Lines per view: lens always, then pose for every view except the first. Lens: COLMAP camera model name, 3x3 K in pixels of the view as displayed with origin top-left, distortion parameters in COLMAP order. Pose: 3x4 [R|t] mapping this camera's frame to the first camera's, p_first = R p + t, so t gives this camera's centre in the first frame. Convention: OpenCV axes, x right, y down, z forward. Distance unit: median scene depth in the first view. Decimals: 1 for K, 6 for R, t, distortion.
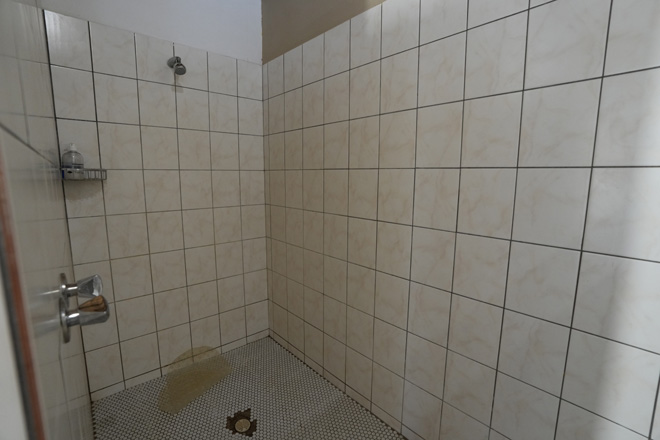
lens RADIAL K [[304.0, 0, 330.0], [0, 304.0, 220.0], [0, 0, 1]] dist [-0.076836, 0.024957]
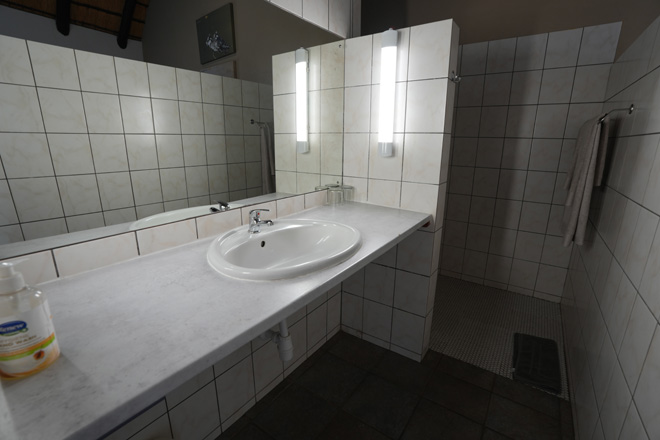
lens RADIAL K [[304.0, 0, 330.0], [0, 304.0, 220.0], [0, 0, 1]] dist [-0.076836, 0.024957]
pose [[0.966357, -0.066261, 0.248524, -1.434659], [0.035862, 0.991520, 0.124910, 0.180425], [-0.254694, -0.111795, 0.960538, -1.352419]]
